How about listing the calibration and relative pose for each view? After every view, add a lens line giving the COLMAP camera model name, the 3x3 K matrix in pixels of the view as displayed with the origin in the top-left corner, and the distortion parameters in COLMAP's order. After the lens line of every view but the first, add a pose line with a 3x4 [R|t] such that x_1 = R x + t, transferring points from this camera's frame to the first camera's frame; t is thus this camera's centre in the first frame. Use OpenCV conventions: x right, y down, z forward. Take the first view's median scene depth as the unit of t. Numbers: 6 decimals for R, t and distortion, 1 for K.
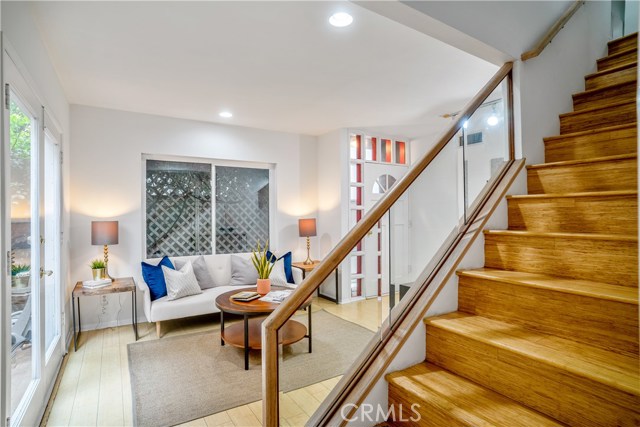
lens RADIAL K [[339.4, 0, 320.0], [0, 339.4, 213.5], [0, 0, 1]] dist [-0.075706, 0.042524]
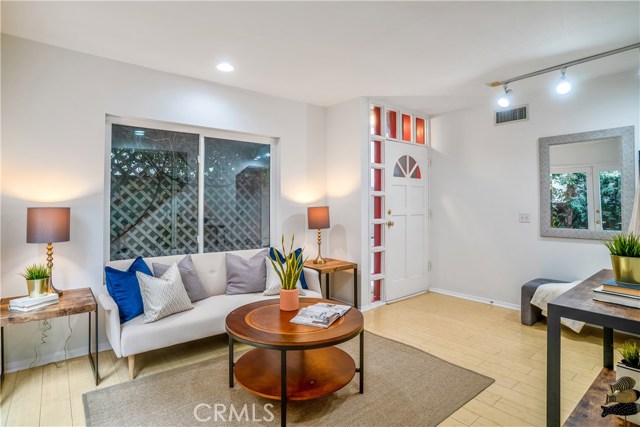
lens RADIAL K [[342.3, 0, 318.8], [0, 342.3, 198.9], [0, 0, 1]] dist [-0.073598, 0.037941]
pose [[0.993325, 0.007401, 0.115111, -0.138617], [-0.005548, 0.999850, -0.016407, 0.010666], [-0.115215, 0.015659, 0.993217, 0.202794]]
